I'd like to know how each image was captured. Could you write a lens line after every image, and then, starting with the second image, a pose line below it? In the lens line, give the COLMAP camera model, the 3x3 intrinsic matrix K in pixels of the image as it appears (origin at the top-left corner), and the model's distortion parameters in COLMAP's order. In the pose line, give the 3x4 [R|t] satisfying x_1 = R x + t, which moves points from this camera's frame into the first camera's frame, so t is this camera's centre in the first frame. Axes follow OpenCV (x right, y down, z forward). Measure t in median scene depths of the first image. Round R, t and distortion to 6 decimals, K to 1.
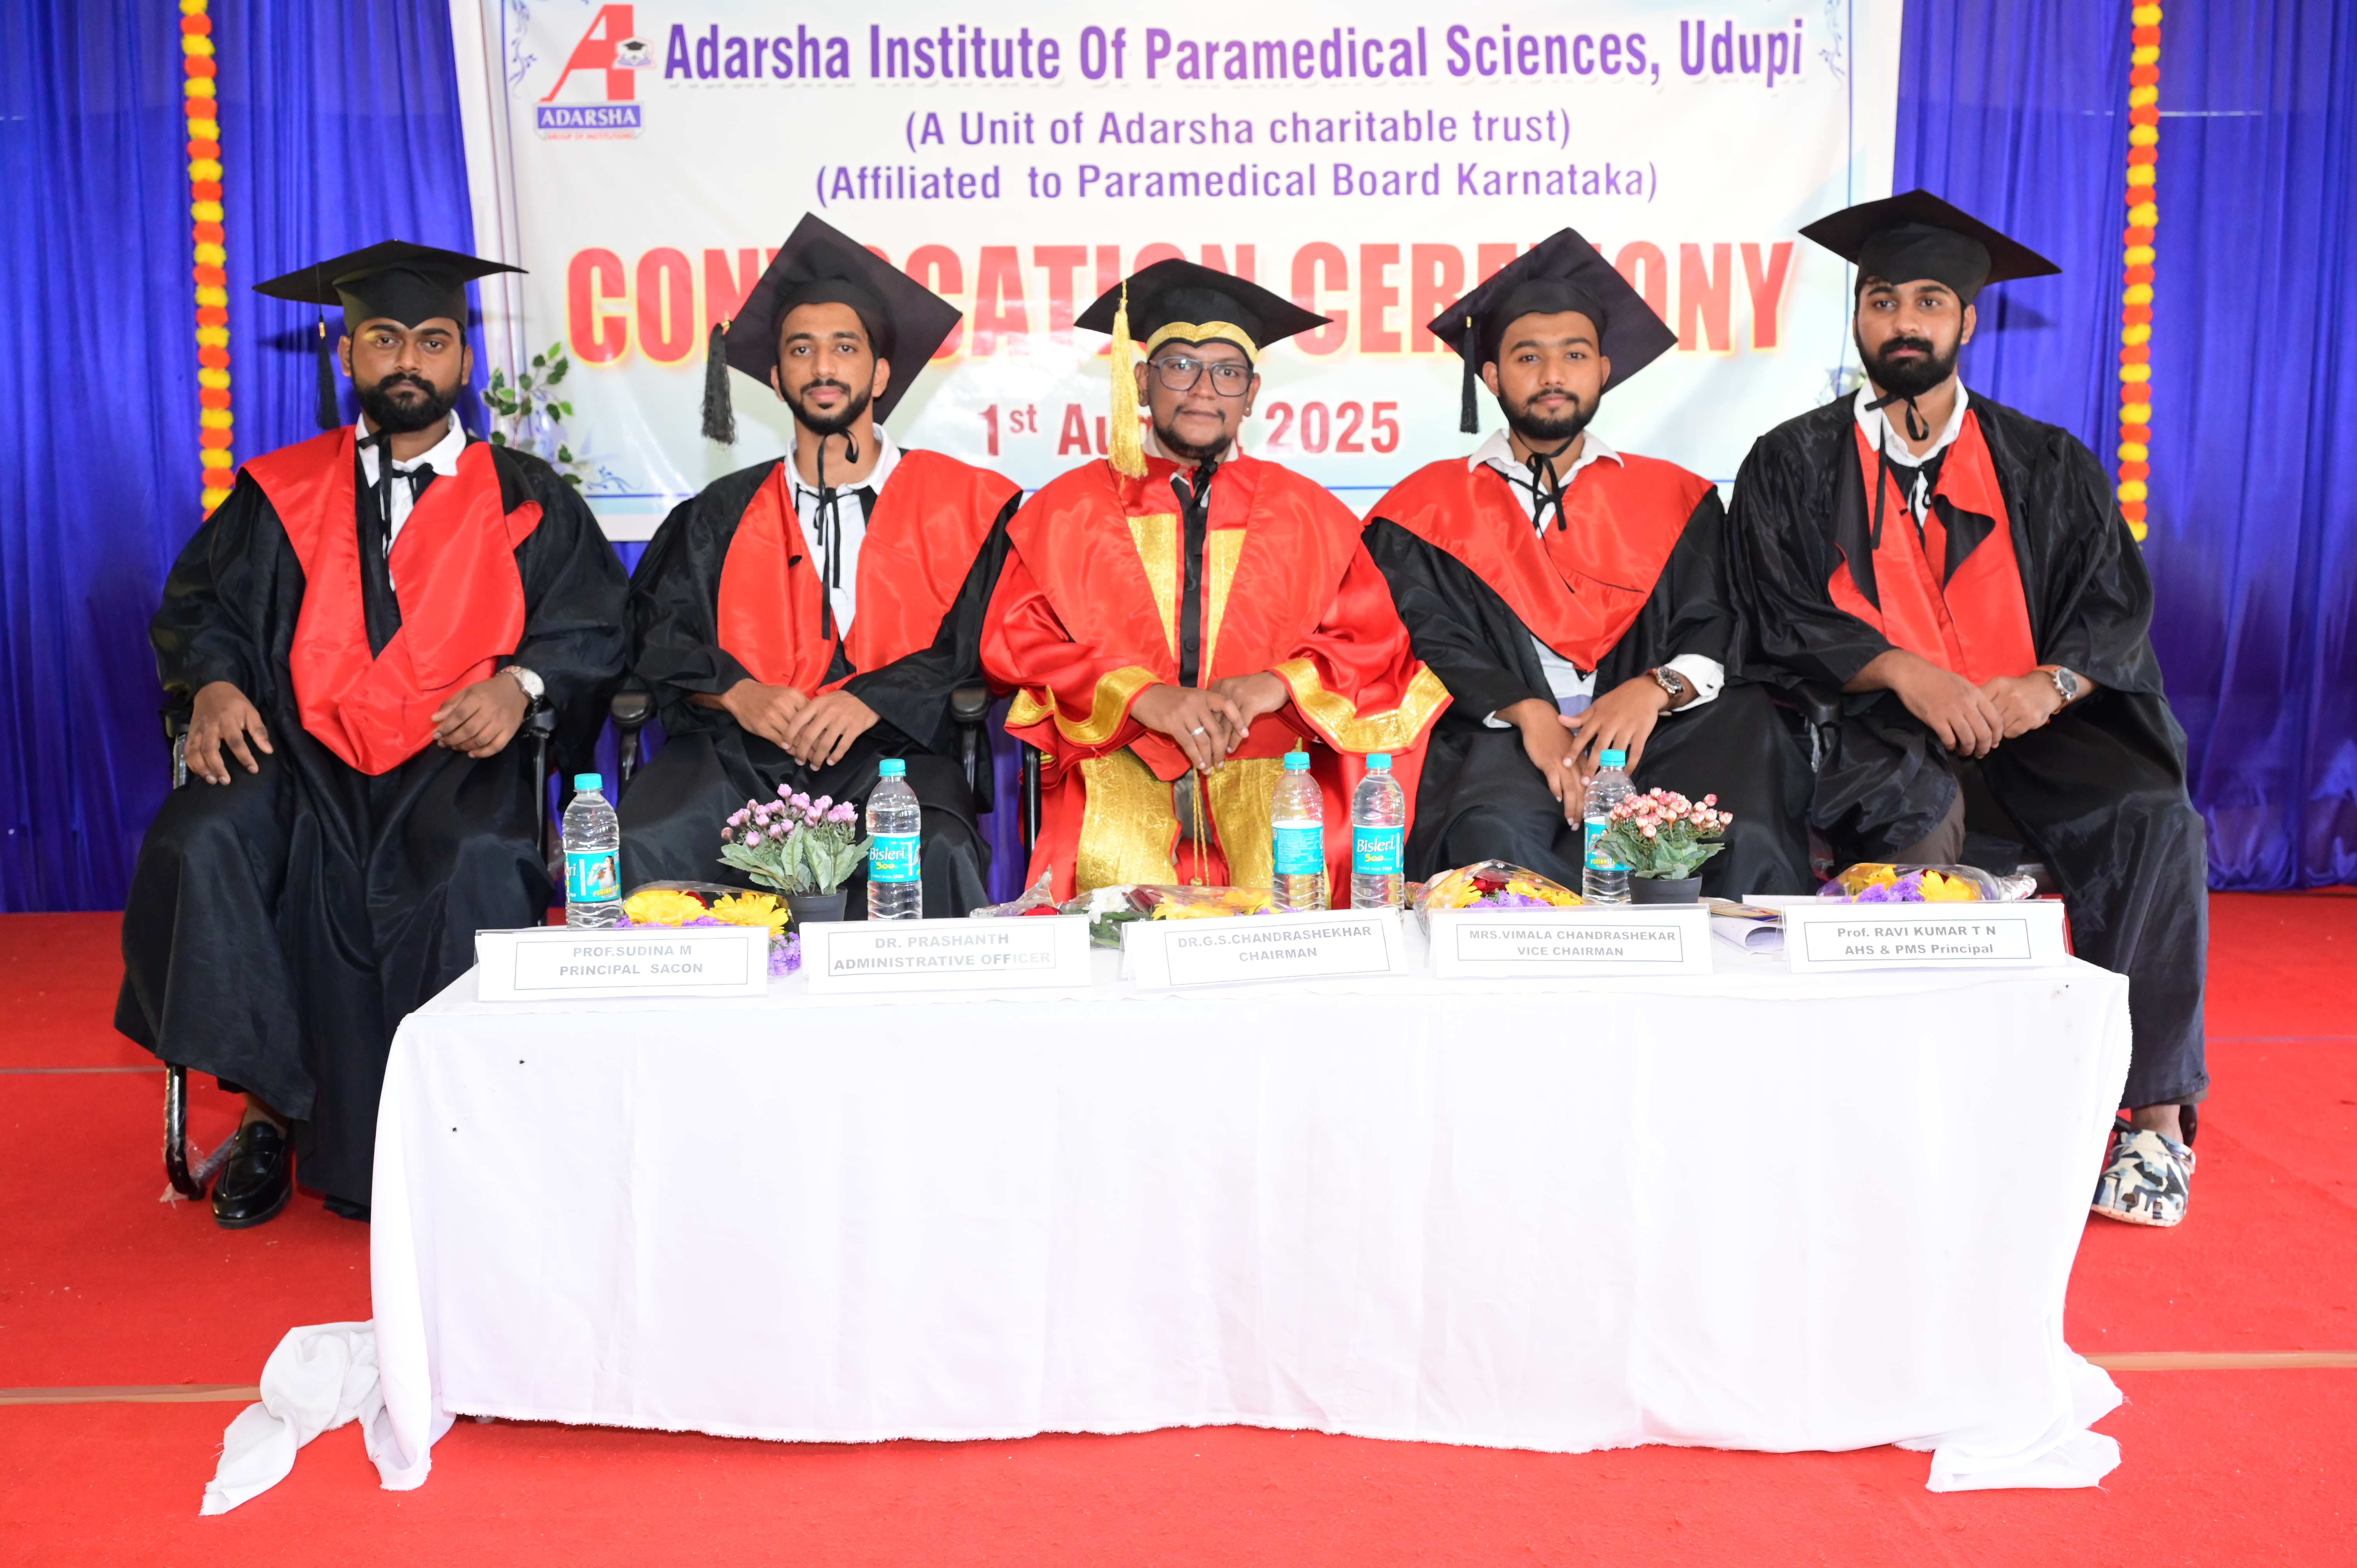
lens RADIAL K [[2363.9, 0, 1186.4], [0, 2363.9, 774.6], [0, 0, 1]] dist [0.014541, -0.035547]
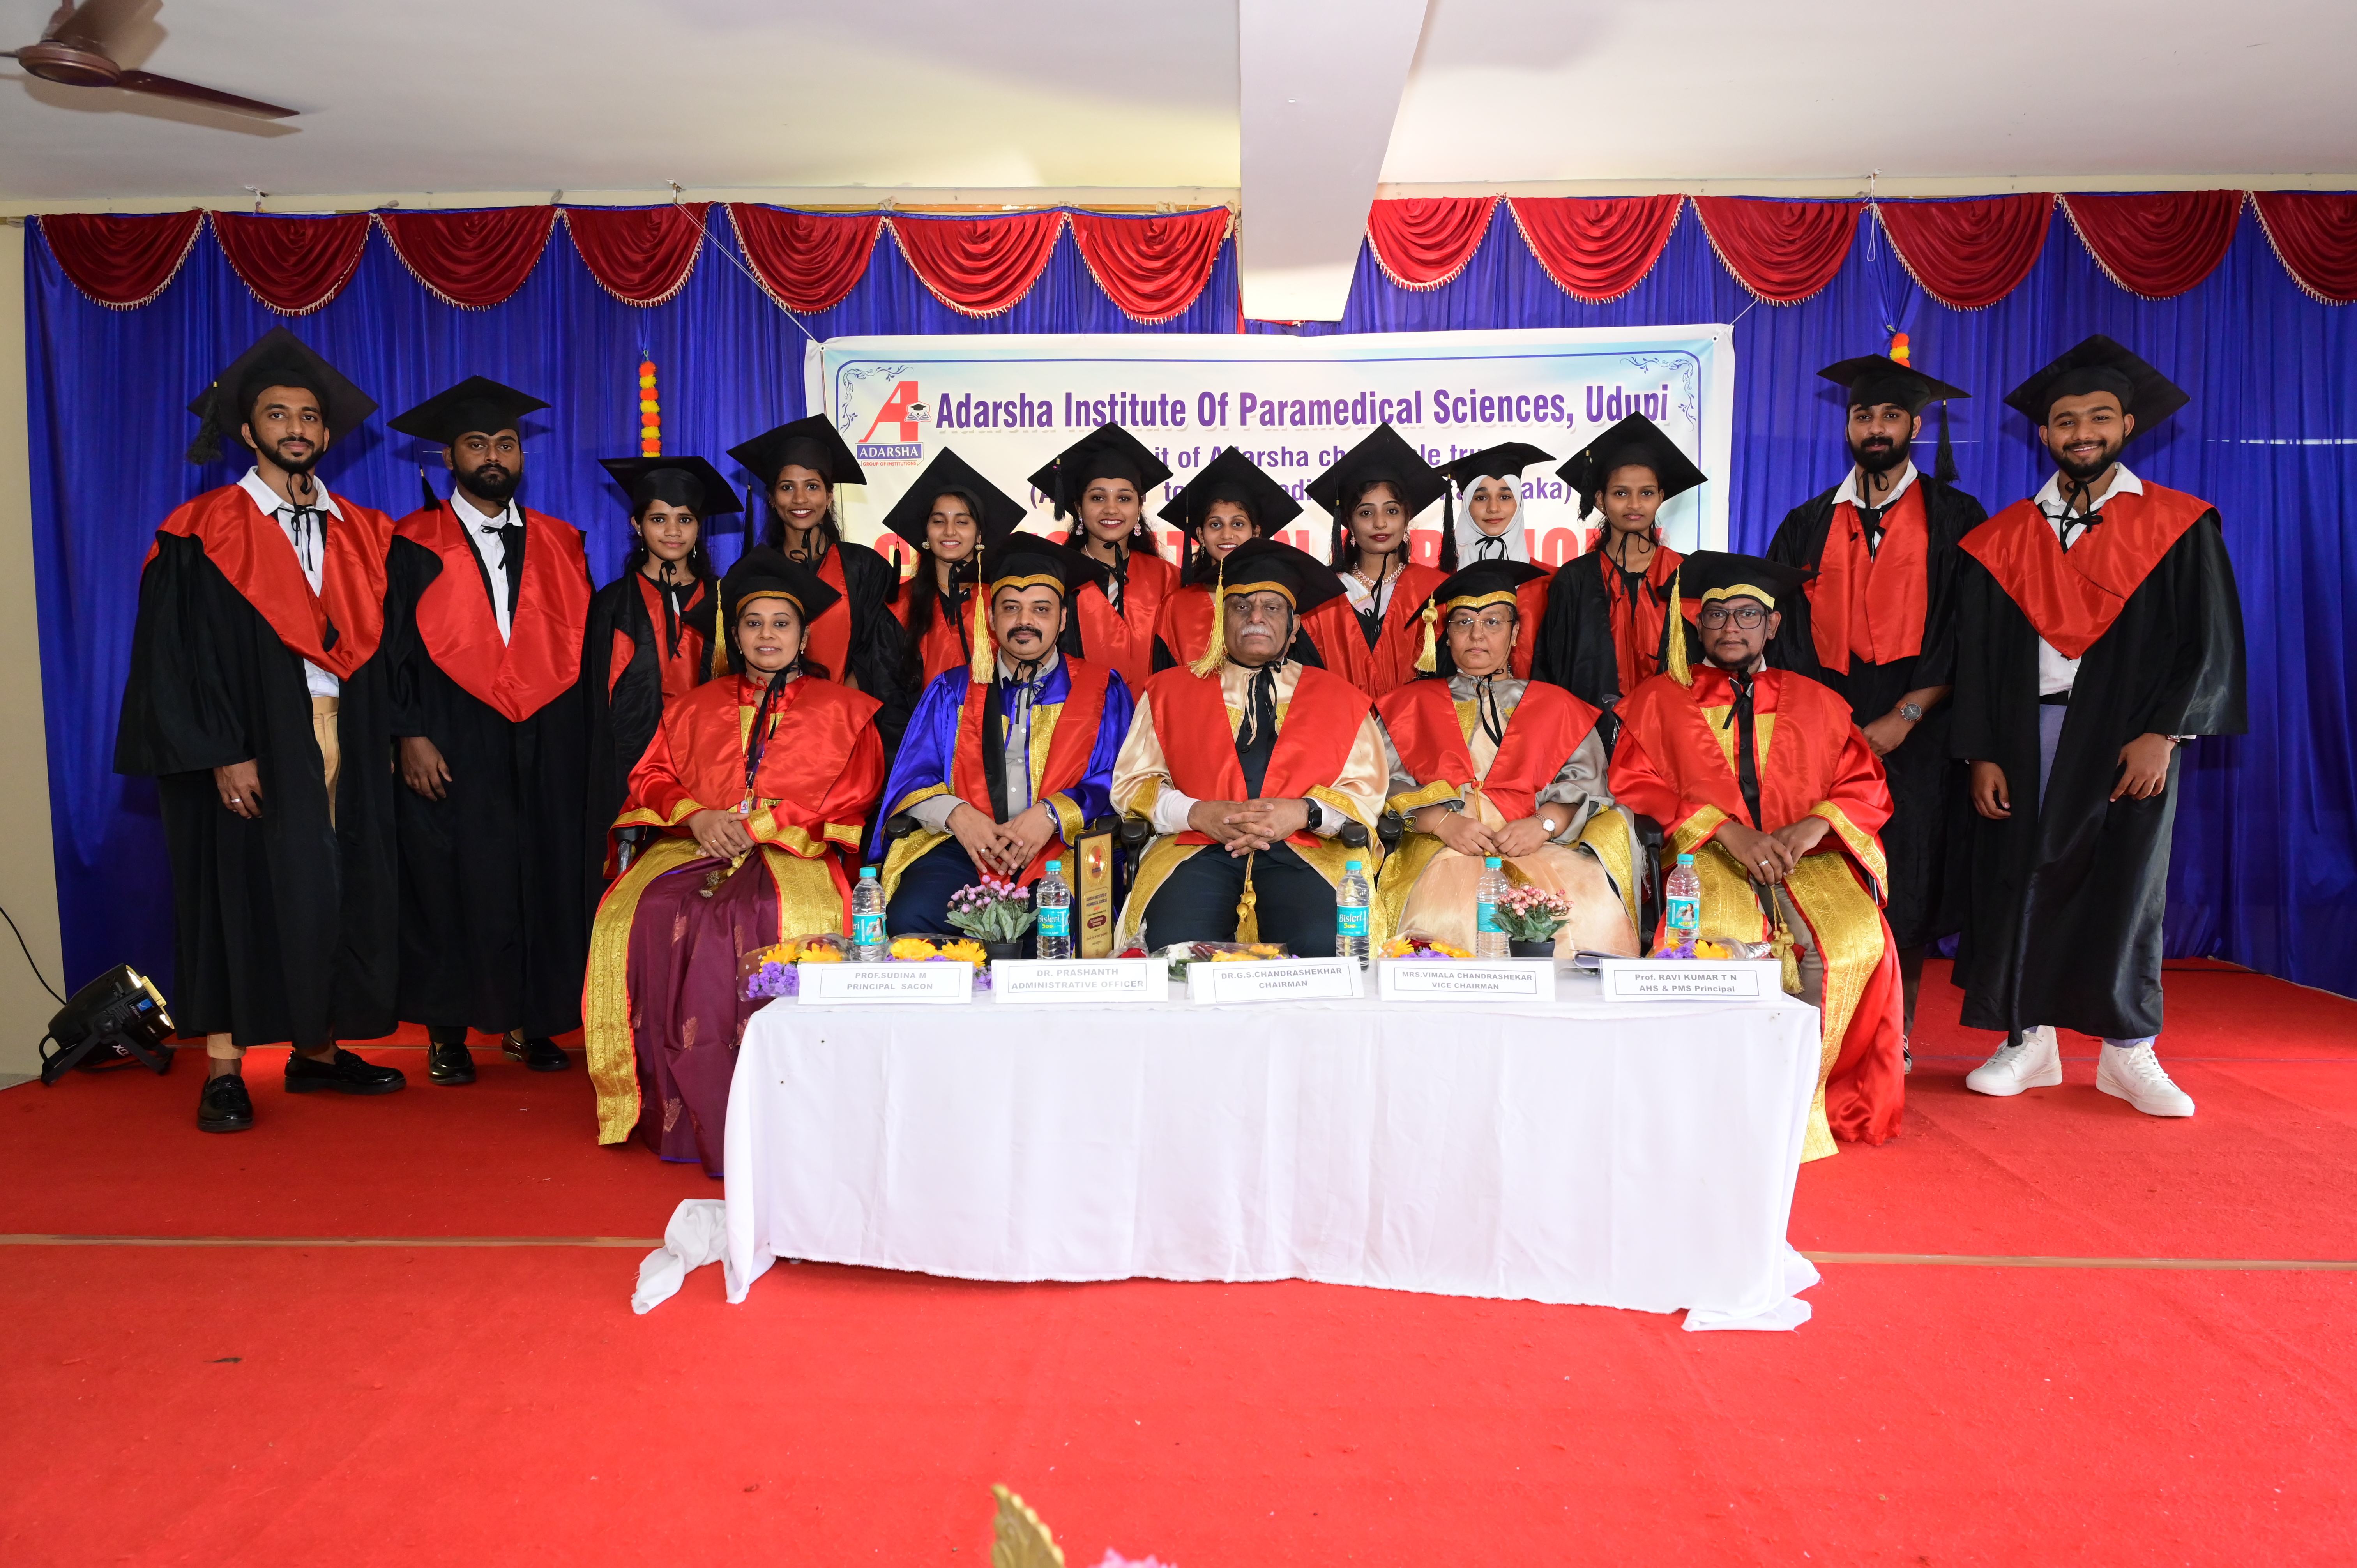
lens RADIAL K [[1603.2, 0, 1178.5], [0, 1603.2, 784.0], [0, 0, 1]] dist [0.012504, 0.003557]
pose [[0.997526, 0.009092, -0.069711, 0.018380], [-0.012791, 0.998524, -0.052791, -0.000954], [0.069128, 0.053552, 0.996169, -0.046422]]
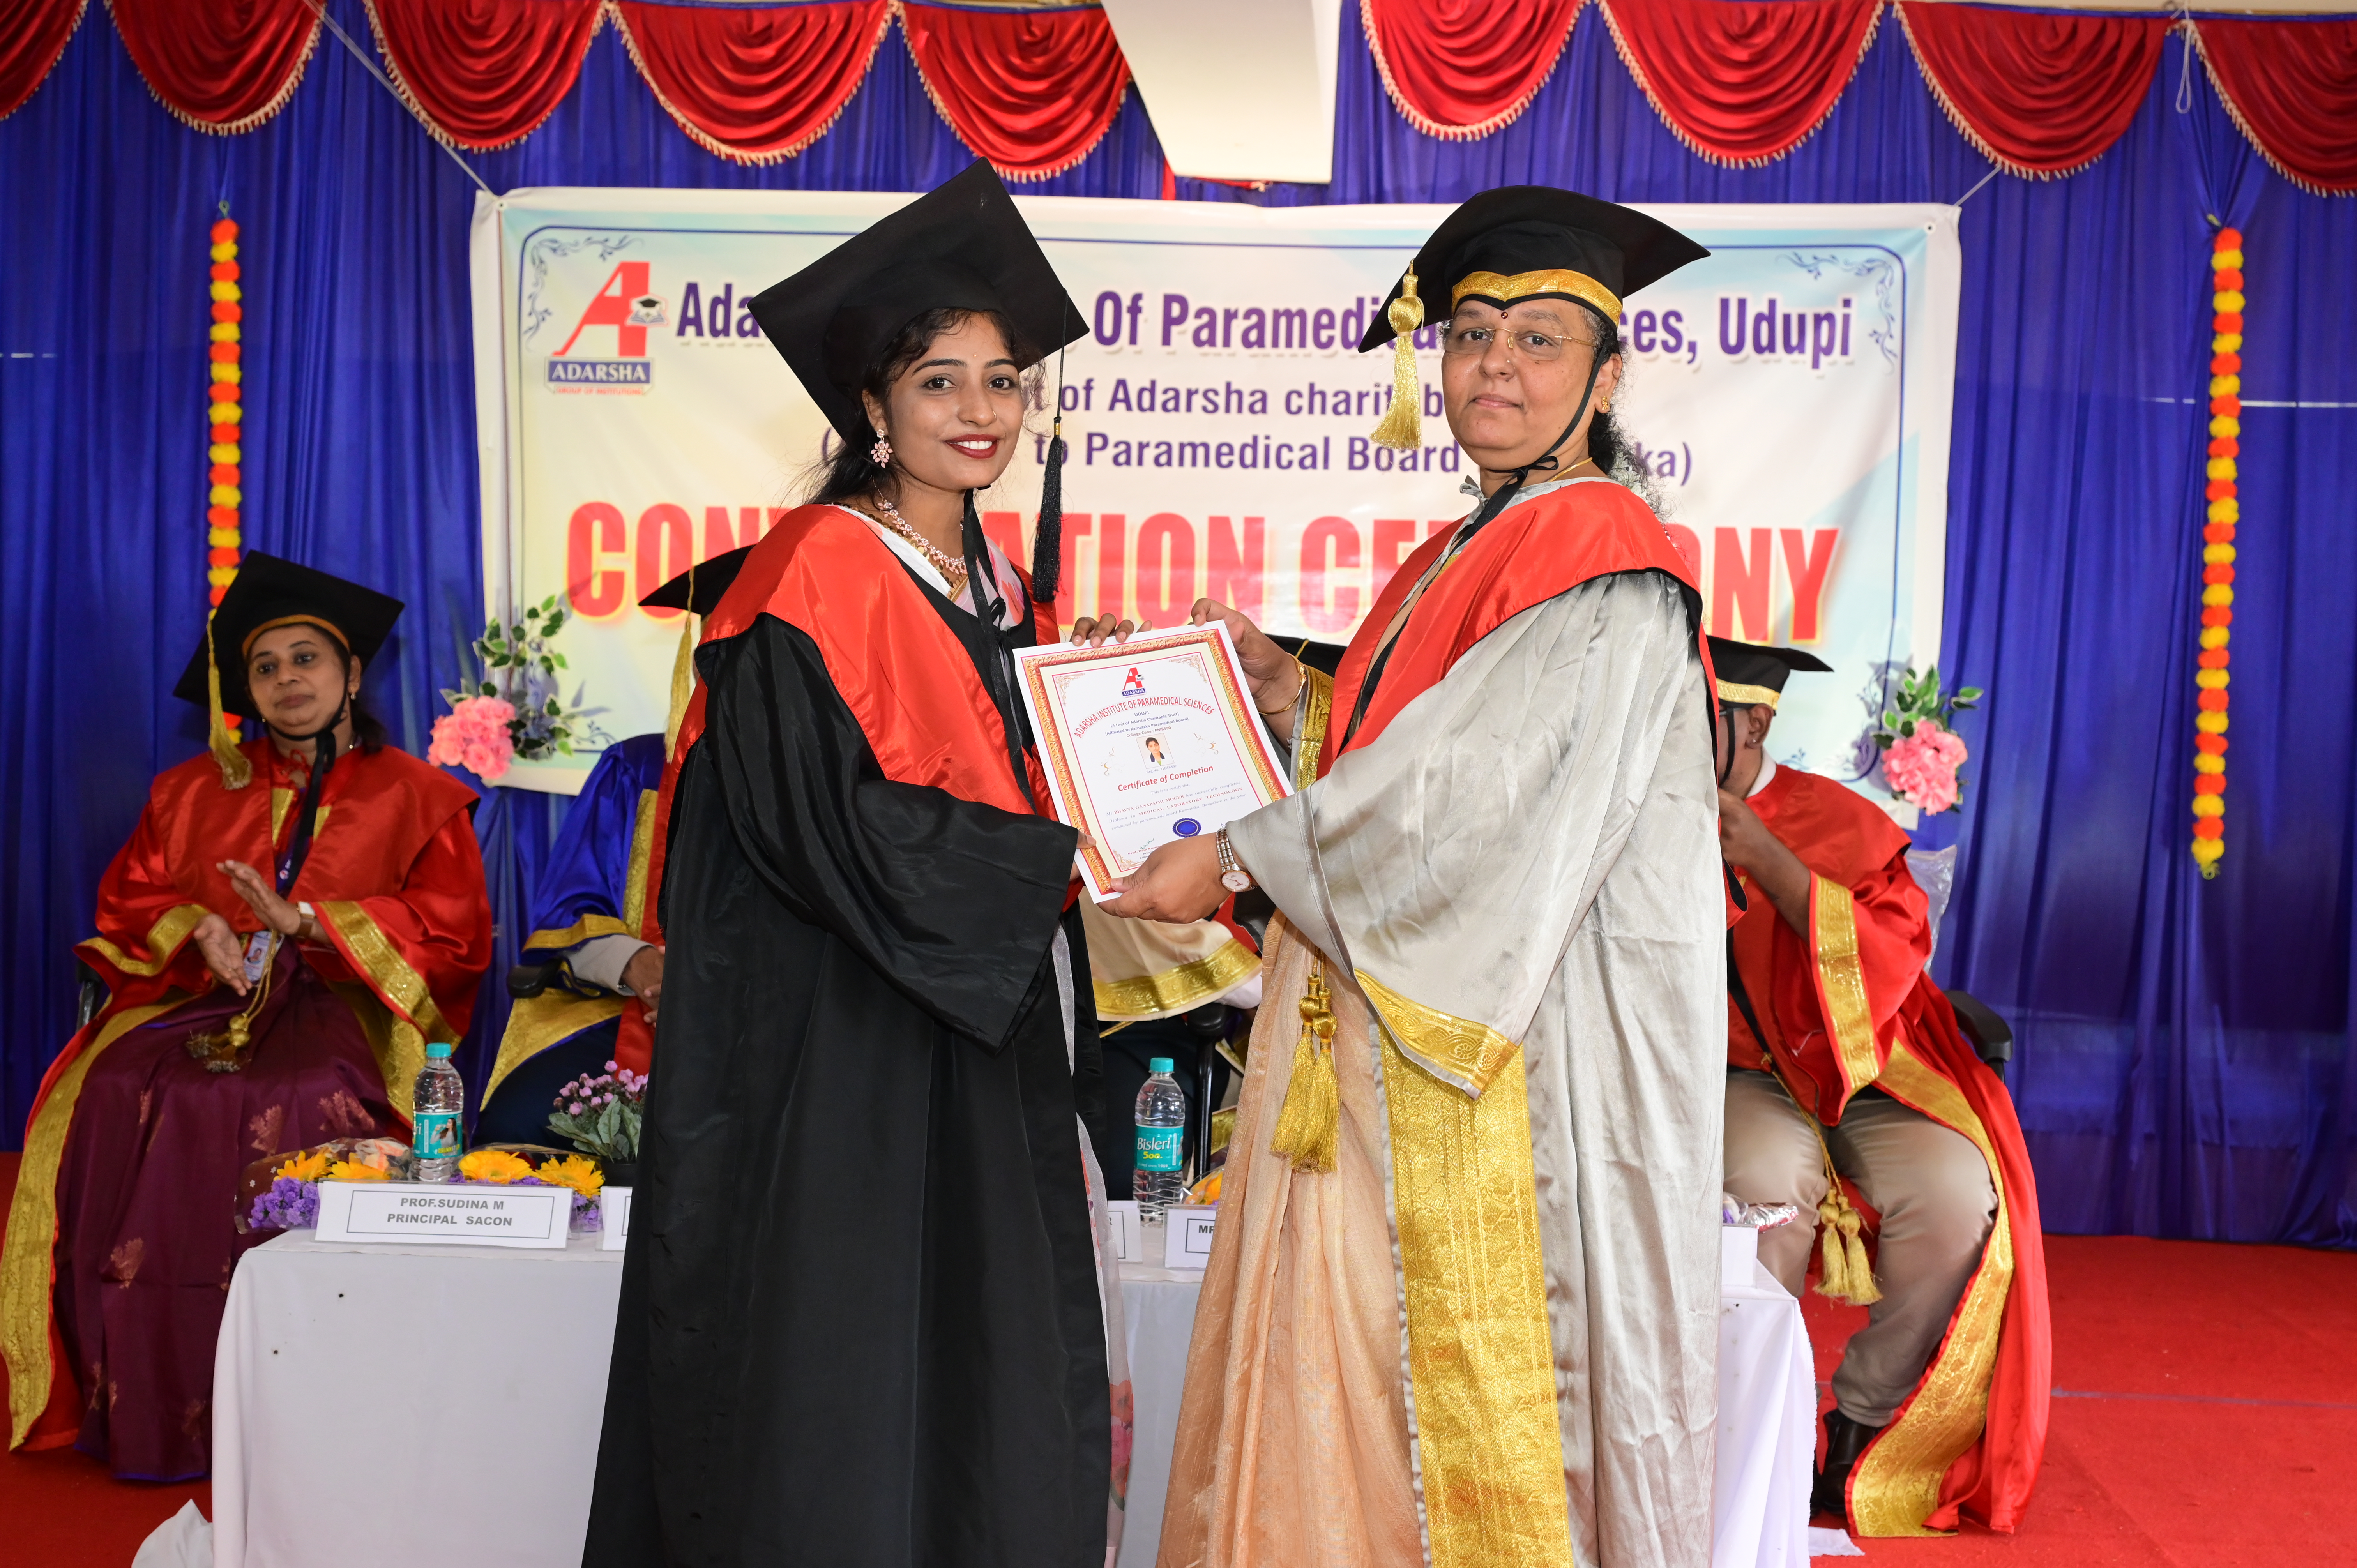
lens RADIAL K [[2827.2, 0, 1131.1], [0, 2827.2, 810.0], [0, 0, 1]] dist [0.002660, 0.001304]
pose [[0.994682, 0.037505, -0.095920, 0.089884], [-0.045629, 0.995424, -0.083954, -0.005867], [0.092332, 0.087884, 0.991842, -0.138750]]
